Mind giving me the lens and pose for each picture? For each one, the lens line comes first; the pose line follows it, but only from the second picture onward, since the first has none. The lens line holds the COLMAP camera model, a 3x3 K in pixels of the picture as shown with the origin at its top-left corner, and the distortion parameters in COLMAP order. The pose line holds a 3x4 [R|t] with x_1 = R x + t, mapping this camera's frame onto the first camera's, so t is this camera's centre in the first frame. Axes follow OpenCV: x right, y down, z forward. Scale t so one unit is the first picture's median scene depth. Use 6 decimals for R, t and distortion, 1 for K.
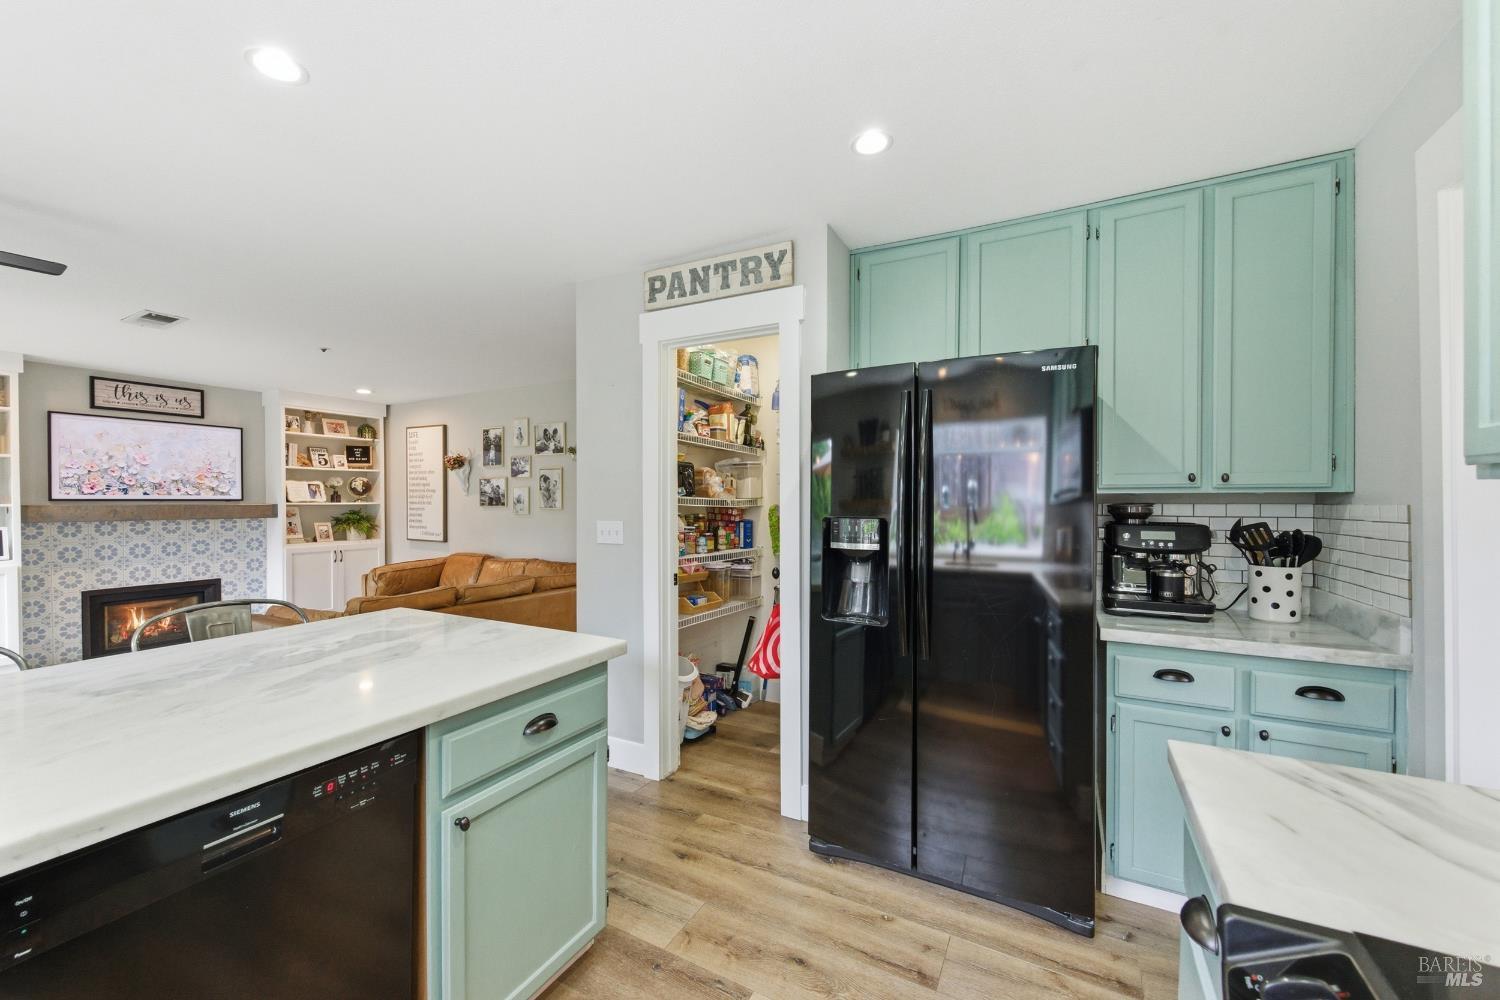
lens RADIAL K [[589.9, 0, 751.0], [0, 589.9, 504.5], [0, 0, 1]] dist [0.008215, -0.003161]
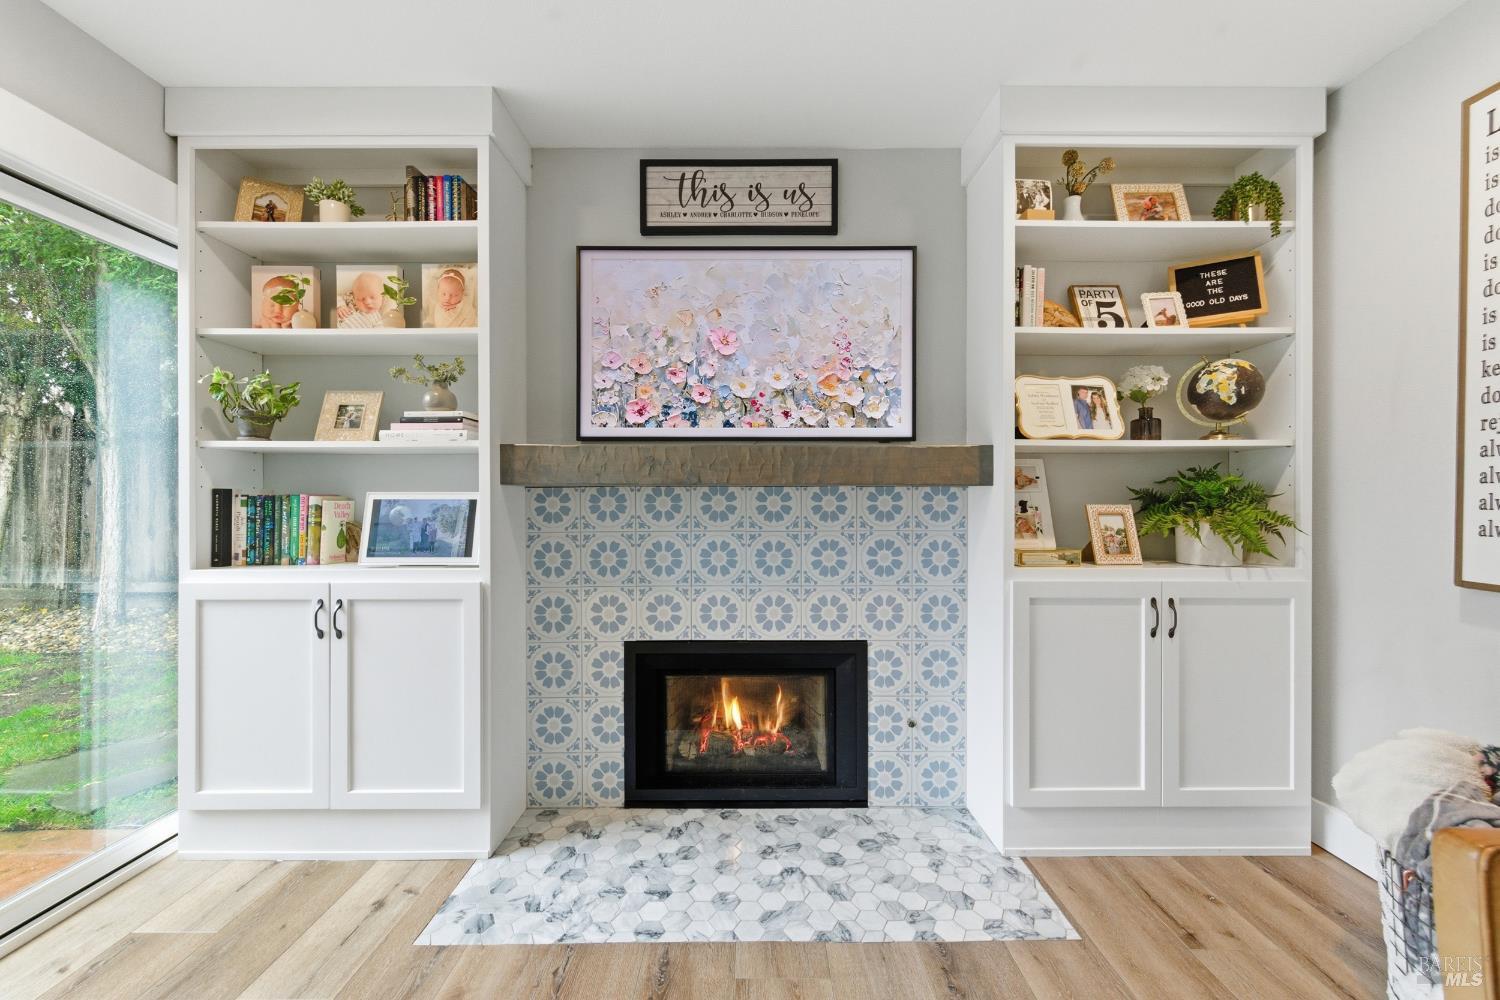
lens RADIAL K [[589.9, 0, 750.7], [0, 589.9, 500.8], [0, 0, 1]] dist [0.008215, -0.003161]
pose [[0.473883, 0.008021, -0.880551, -0.635148], [-0.006781, 0.999962, 0.005459, 0.033557], [0.880562, 0.003384, 0.473920, 0.804125]]
